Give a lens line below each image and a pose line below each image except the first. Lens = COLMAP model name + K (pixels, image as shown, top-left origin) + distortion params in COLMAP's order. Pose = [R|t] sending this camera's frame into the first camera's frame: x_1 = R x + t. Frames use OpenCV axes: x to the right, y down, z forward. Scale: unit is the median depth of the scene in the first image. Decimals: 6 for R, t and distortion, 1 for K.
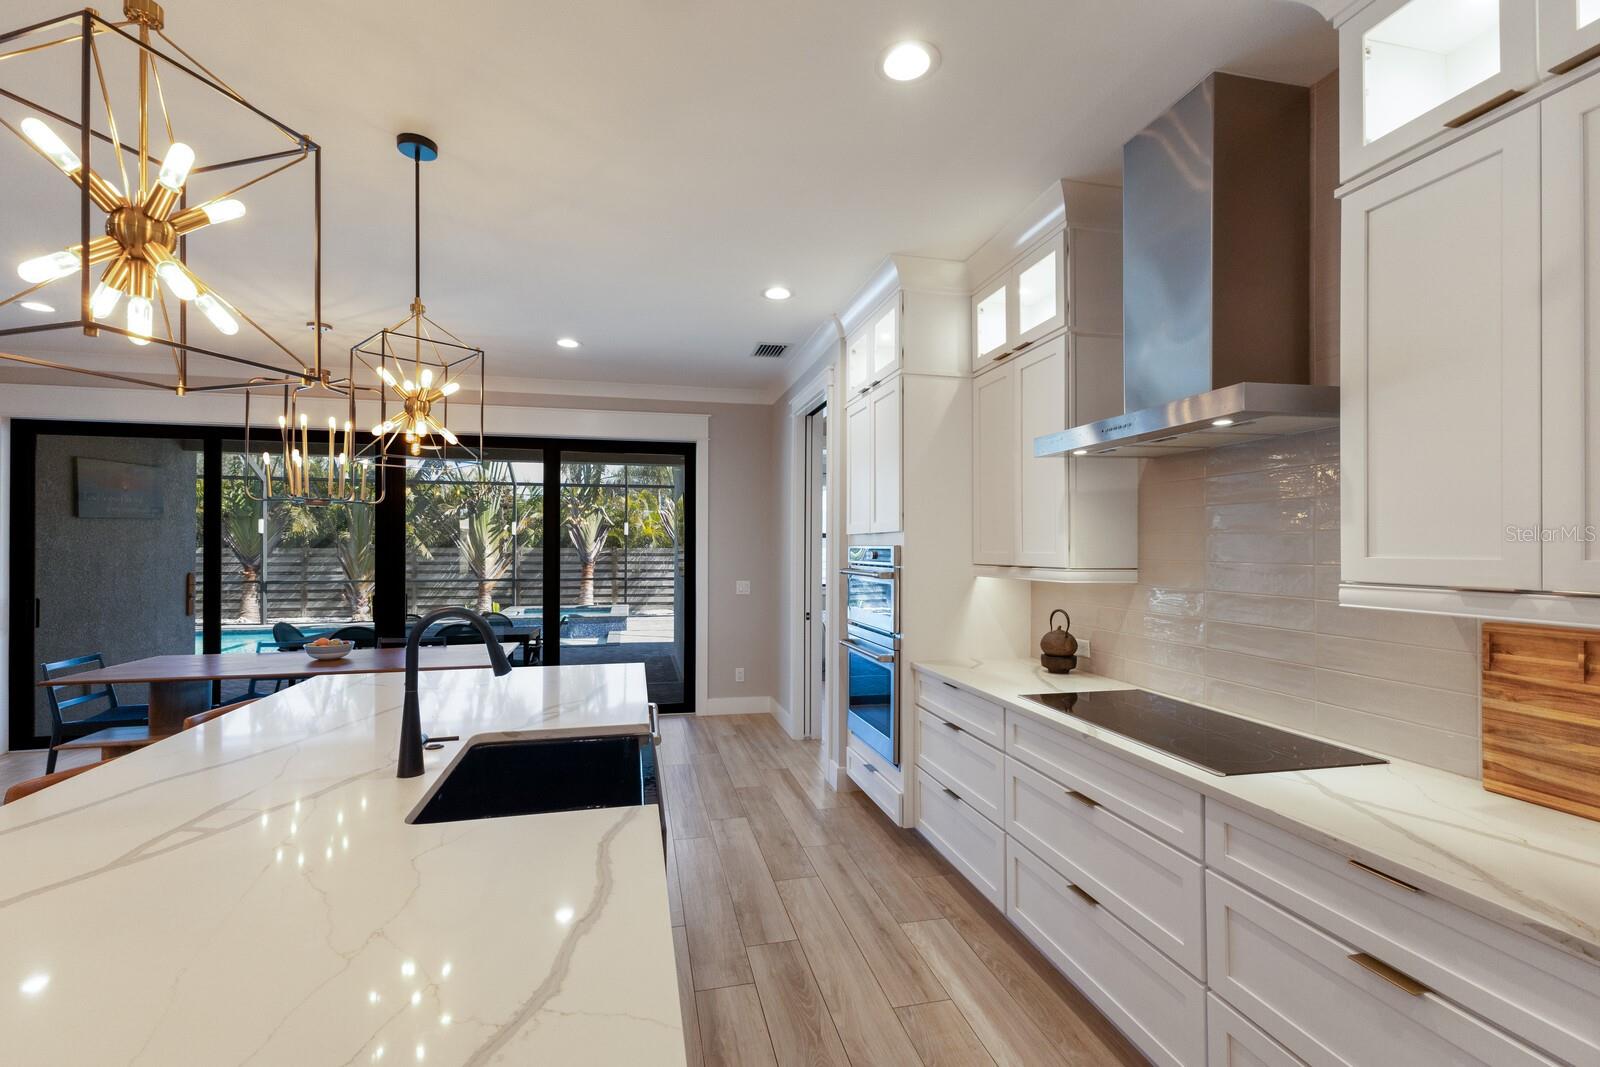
lens RADIAL K [[703.0, 0, 800.6], [0, 703.0, 543.2], [0, 0, 1]] dist [0.004736, -0.000021]
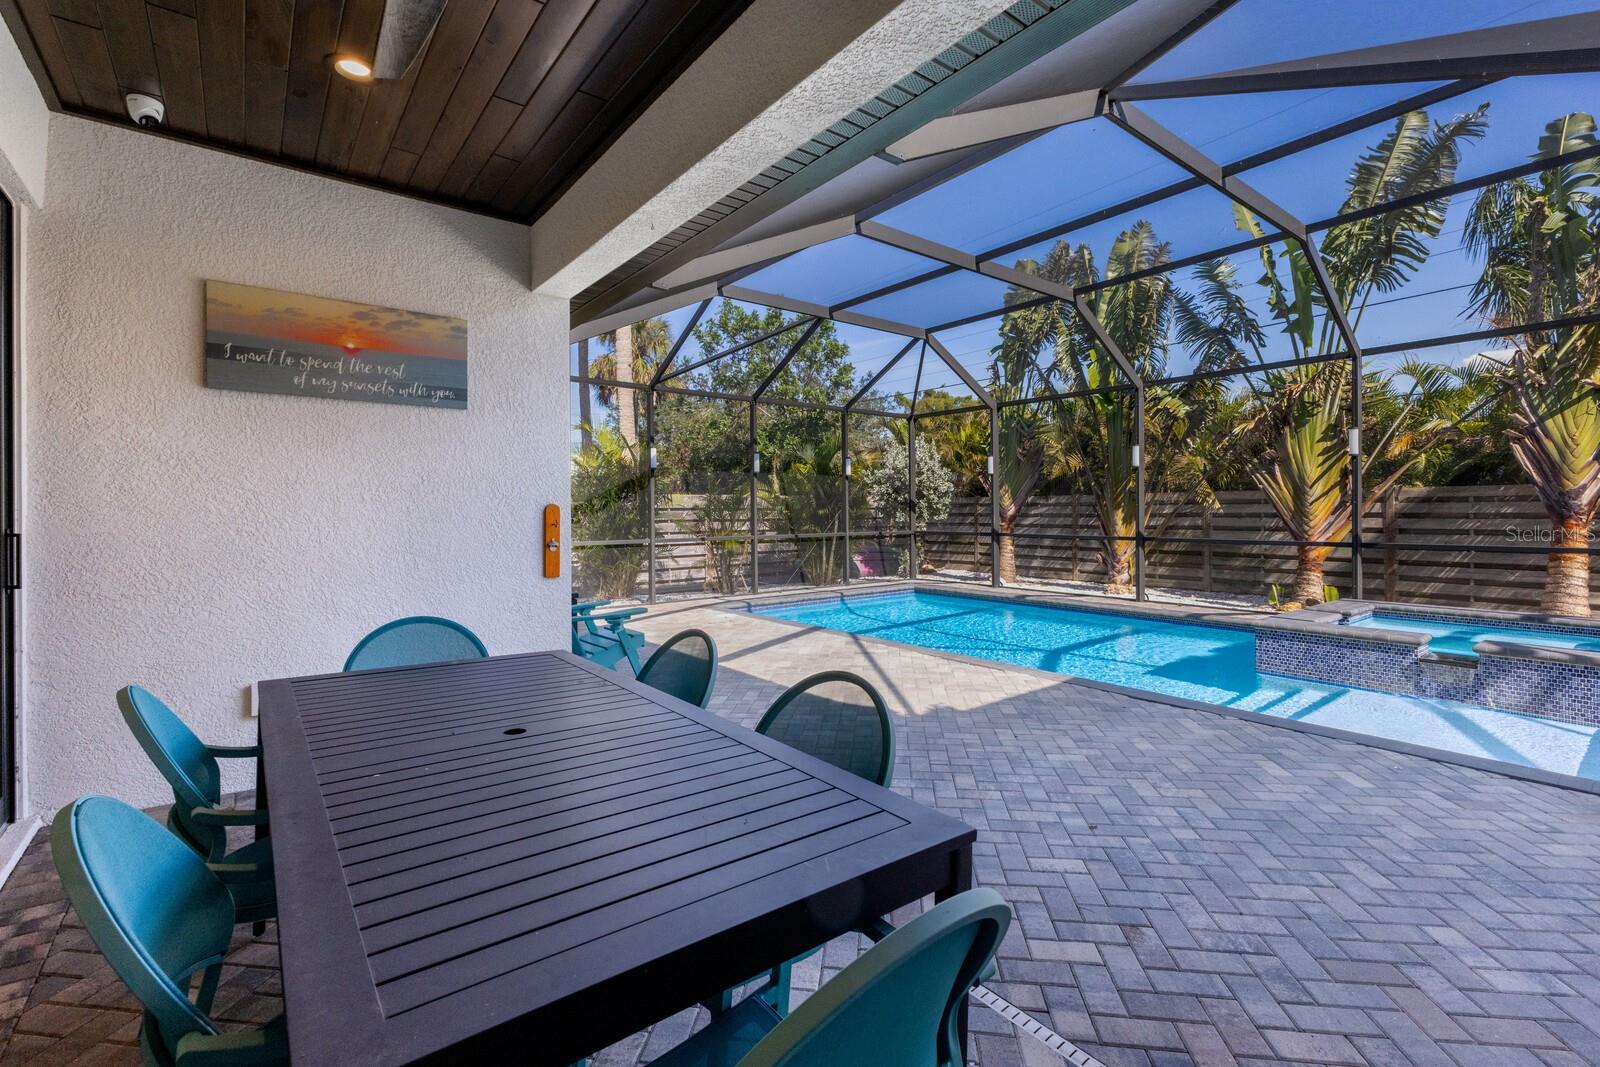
lens RADIAL K [[703.0, 0, 803.3], [0, 703.0, 508.8], [0, 0, 1]] dist [0.022113, -0.008422]
pose [[0.422966, -0.003389, -0.906139, -0.135146], [0.010606, 0.999943, 0.001211, 0.025137], [0.906083, -0.010123, 0.422978, 0.501241]]
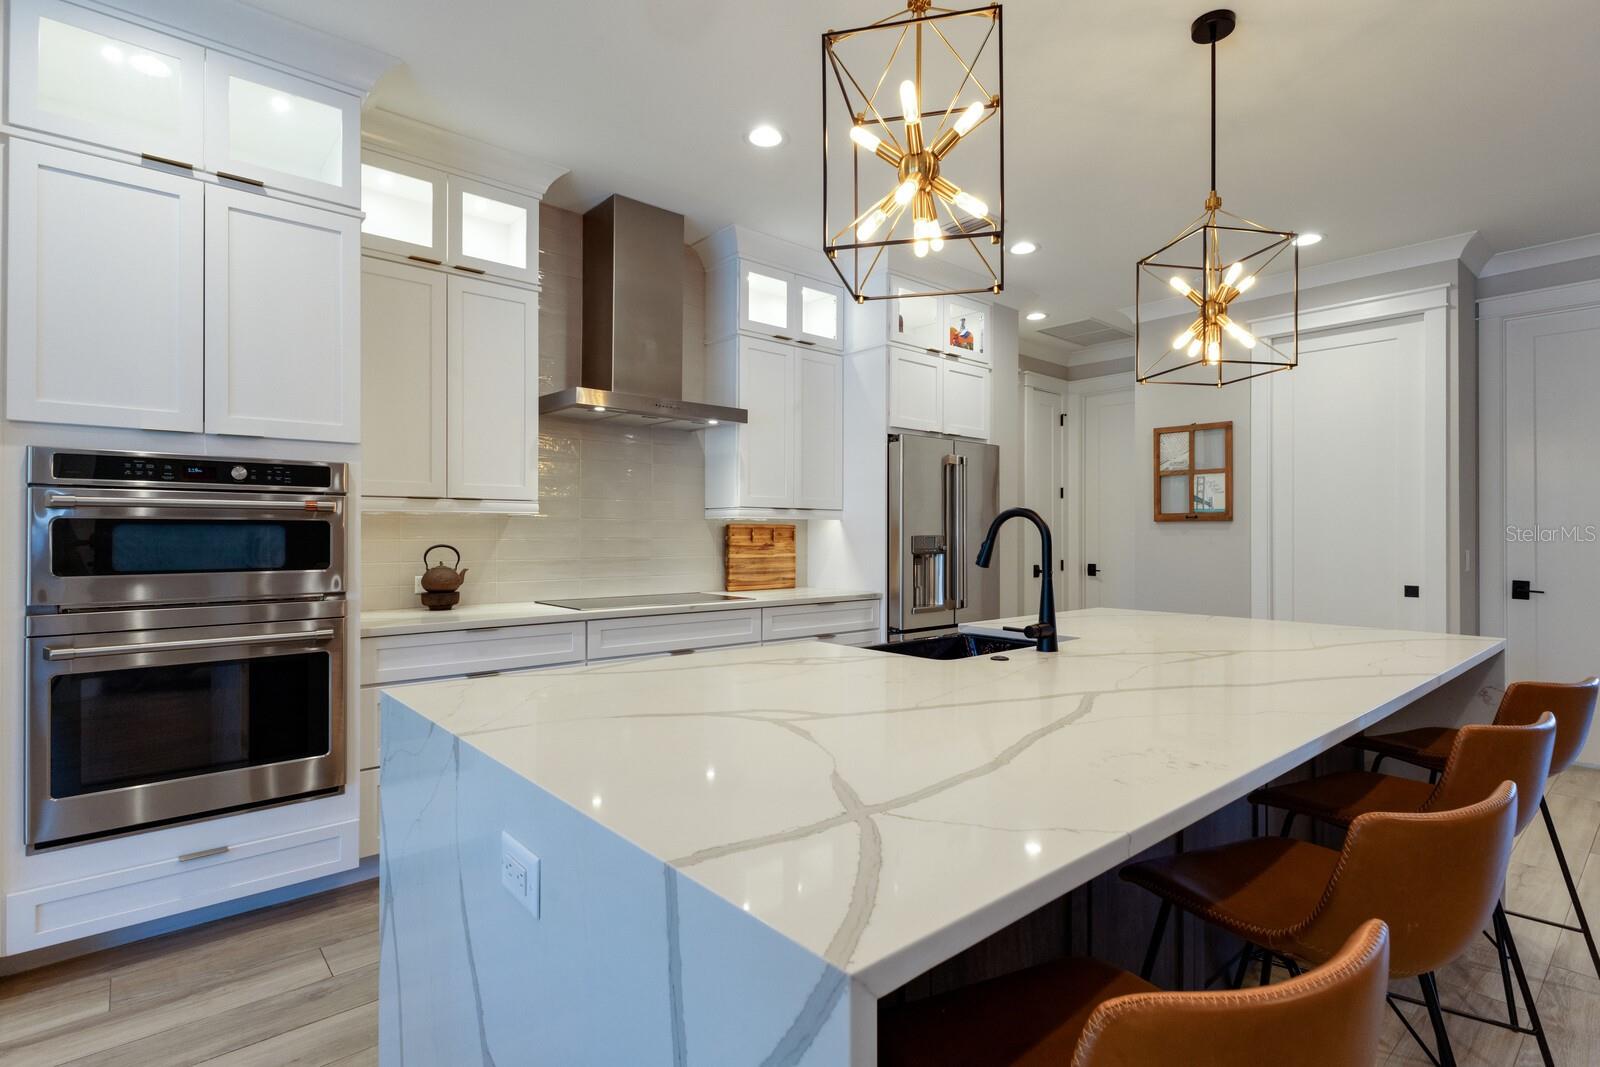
lens RADIAL K [[778.0, 0, 802.6], [0, 778.0, 528.5], [0, 0, 1]] dist [0.005942, 0.000365]
pose [[-0.459480, 0.002178, 0.888185, -0.186496], [-0.008421, 0.999941, -0.006808, 0.017152], [-0.888148, -0.010608, -0.459435, 0.240635]]
